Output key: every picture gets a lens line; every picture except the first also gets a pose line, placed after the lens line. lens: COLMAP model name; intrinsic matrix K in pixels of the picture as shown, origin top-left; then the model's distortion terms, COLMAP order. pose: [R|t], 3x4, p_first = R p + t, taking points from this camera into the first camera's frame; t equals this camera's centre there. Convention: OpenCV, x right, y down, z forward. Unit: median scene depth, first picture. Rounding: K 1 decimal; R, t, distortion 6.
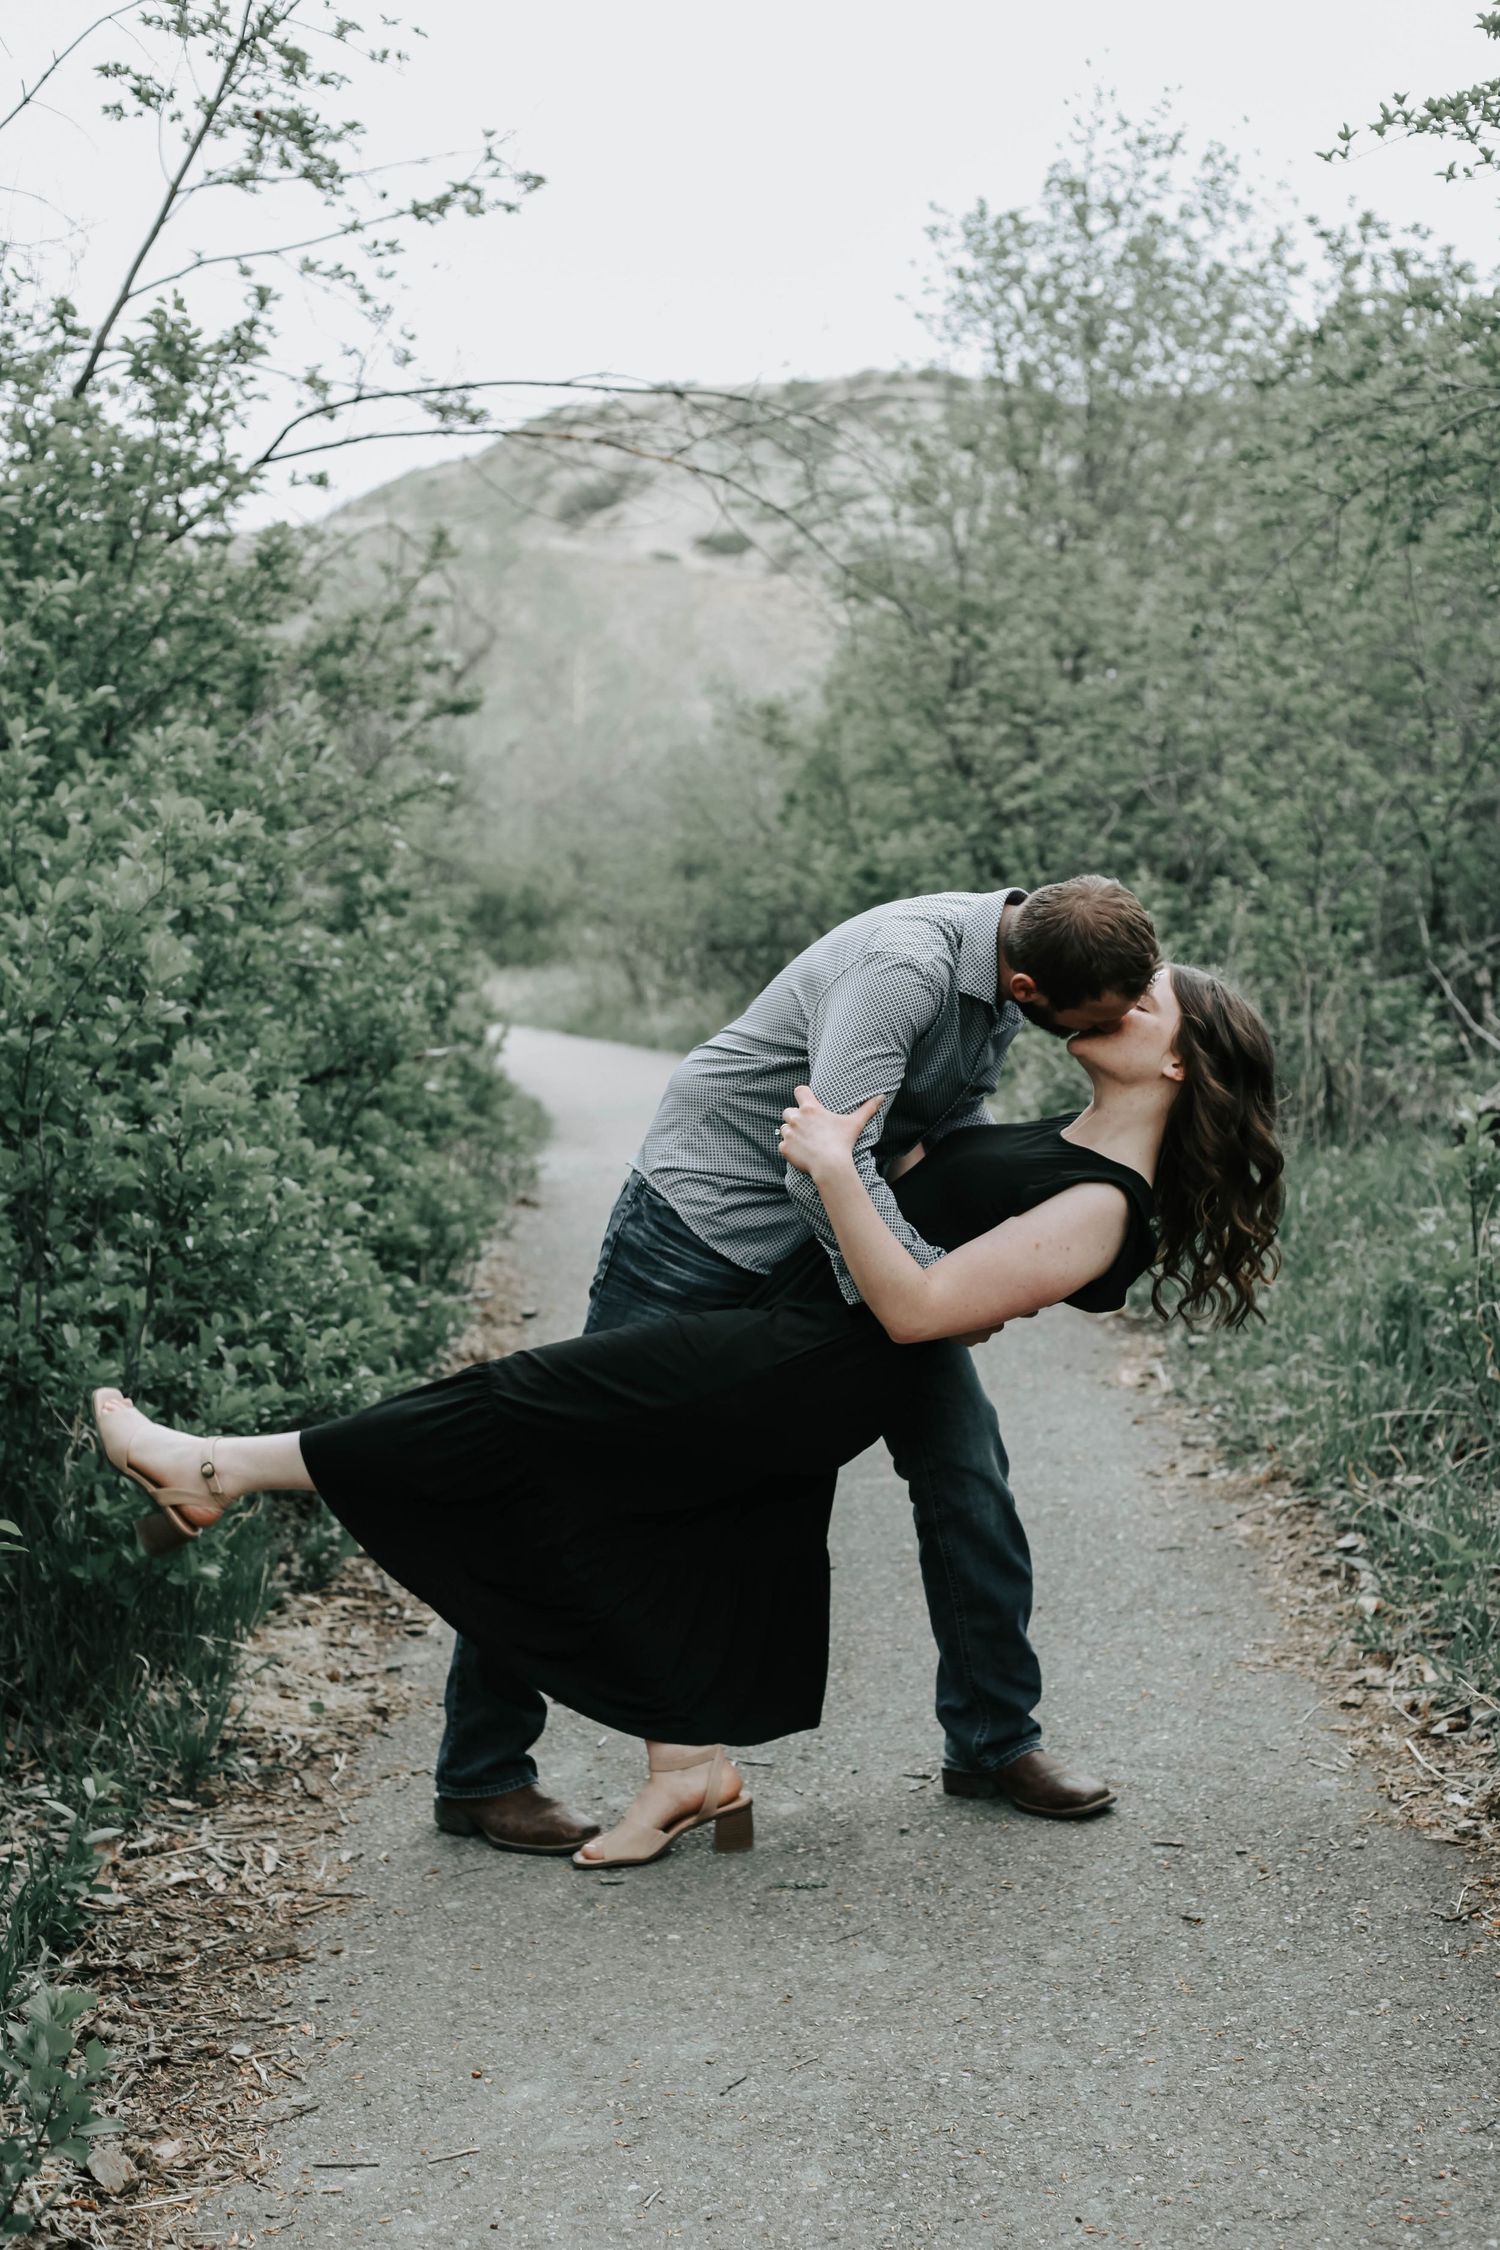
lens RADIAL K [[3430.0, 0, 750.0], [0, 3430.0, 1125.0], [0, 0, 1]] dist [-0.150313, -0.040820]
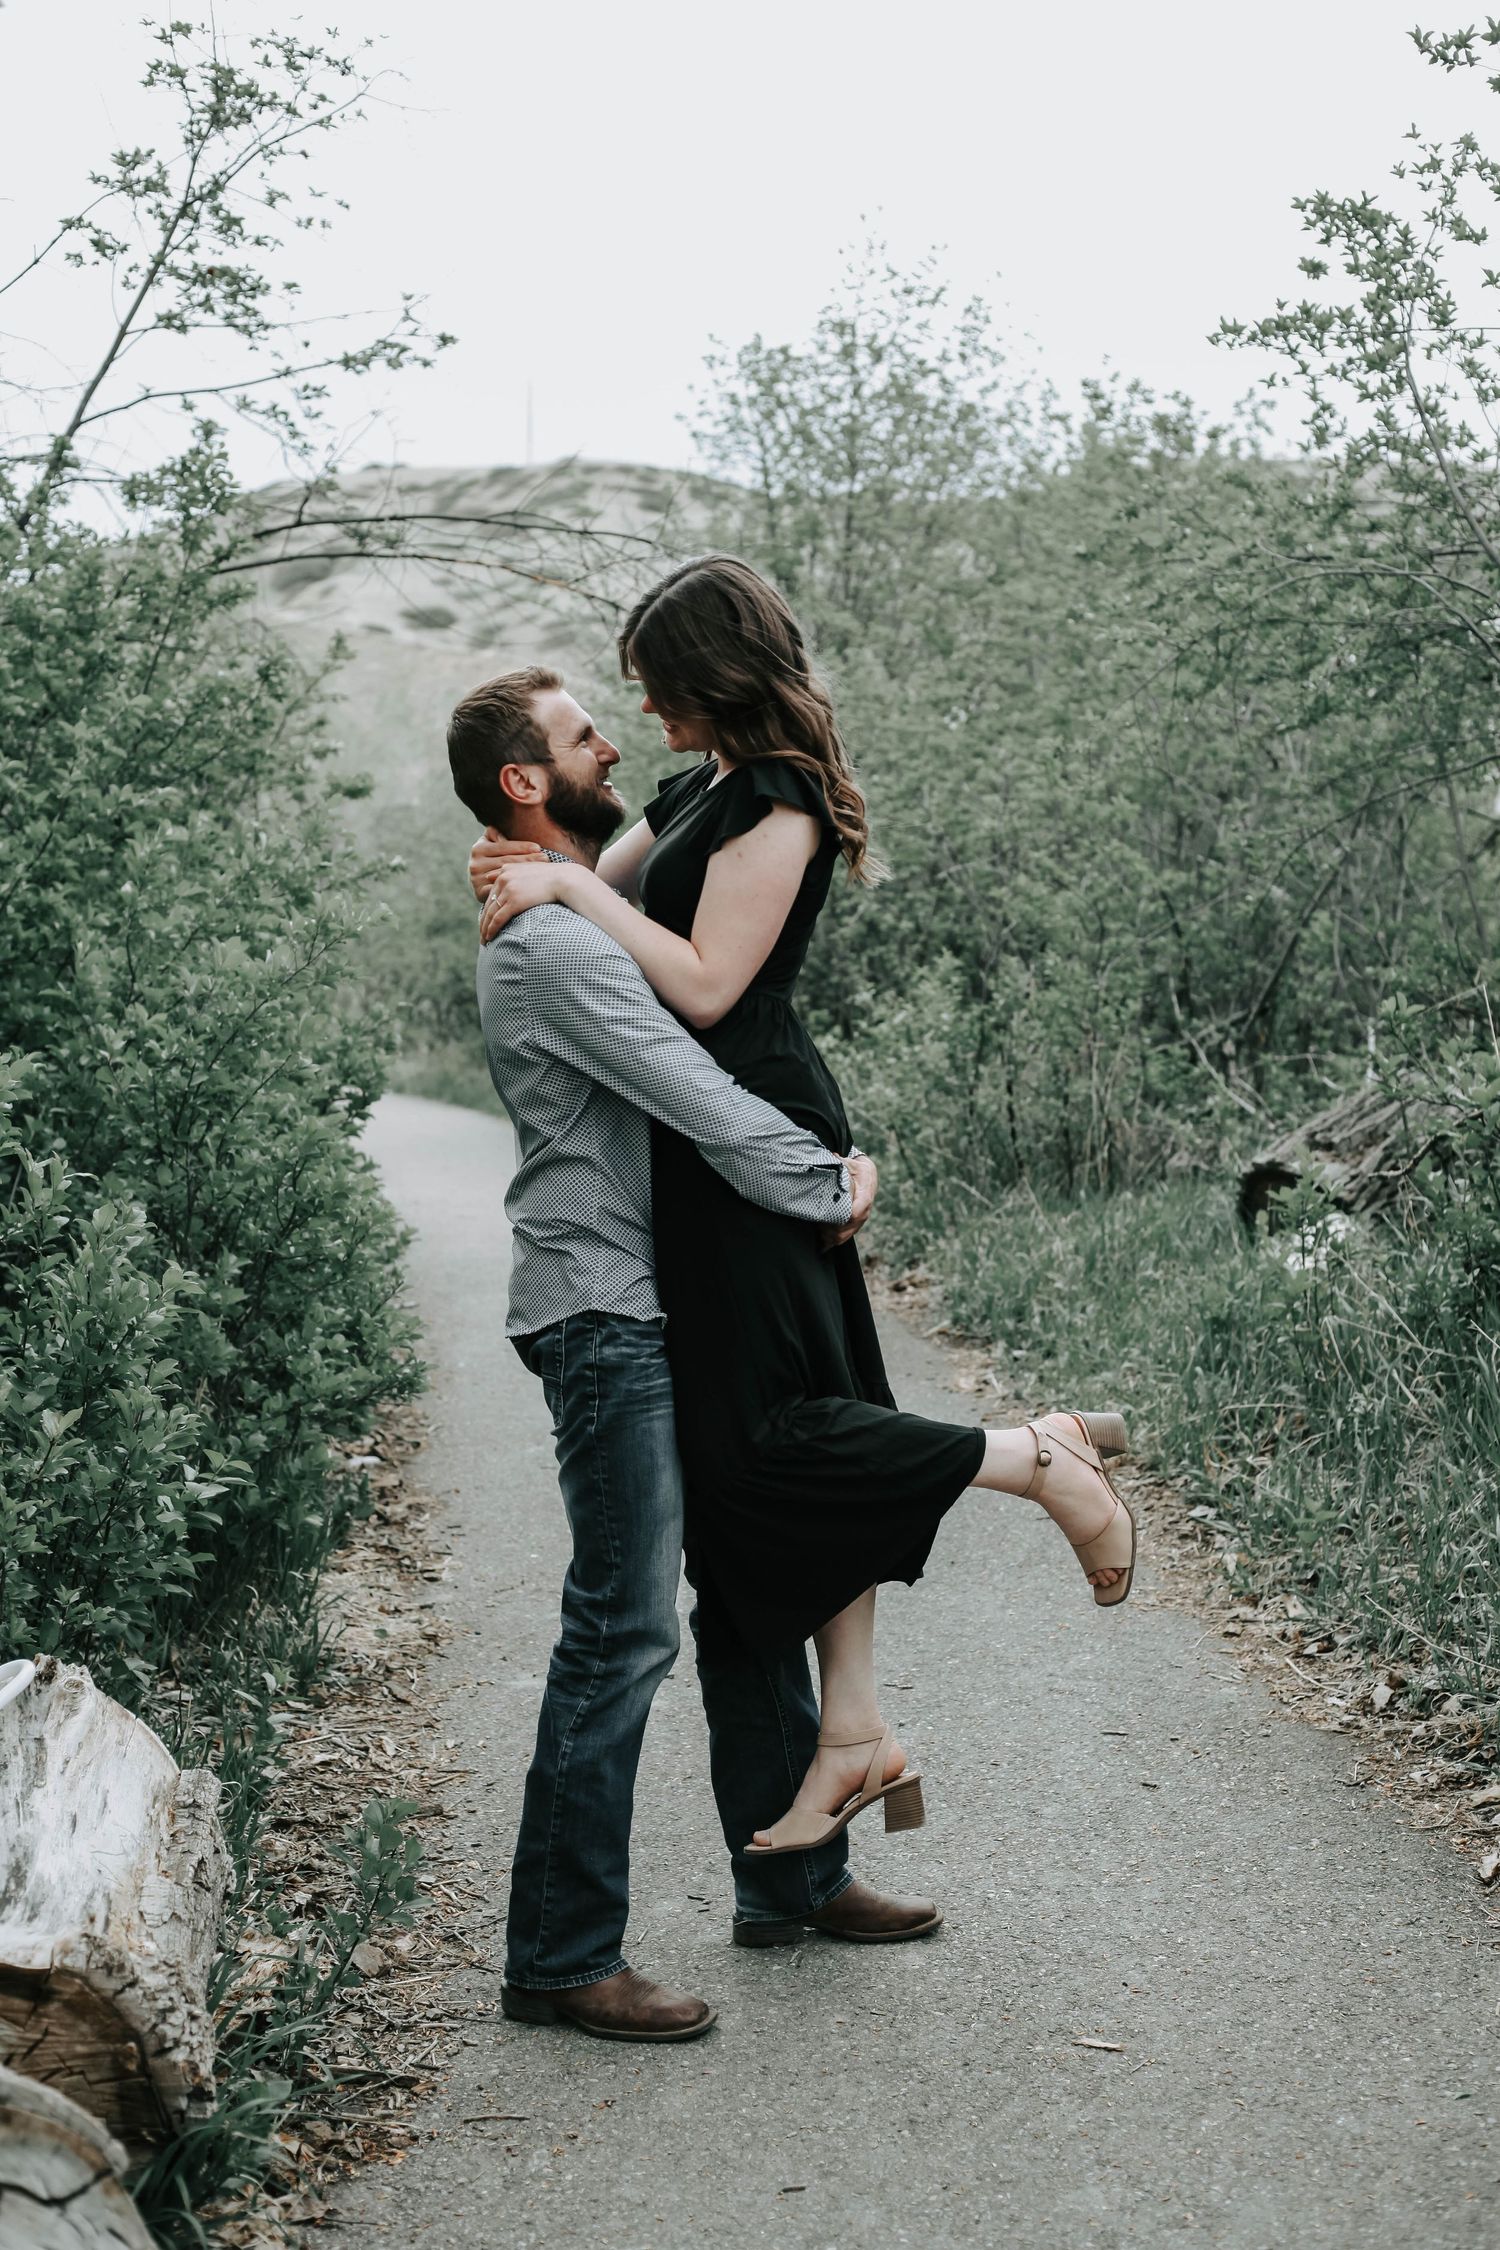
lens RADIAL K [[3236.2, 0, 635.9], [0, 3236.2, 1072.4], [0, 0, 1]] dist [-0.158997, 0.038767]
pose [[0.997999, 0.021225, 0.059566, -0.061117], [-0.019486, 0.999371, -0.029619, 0.001703], [-0.060157, 0.028399, 0.997785, -0.088162]]
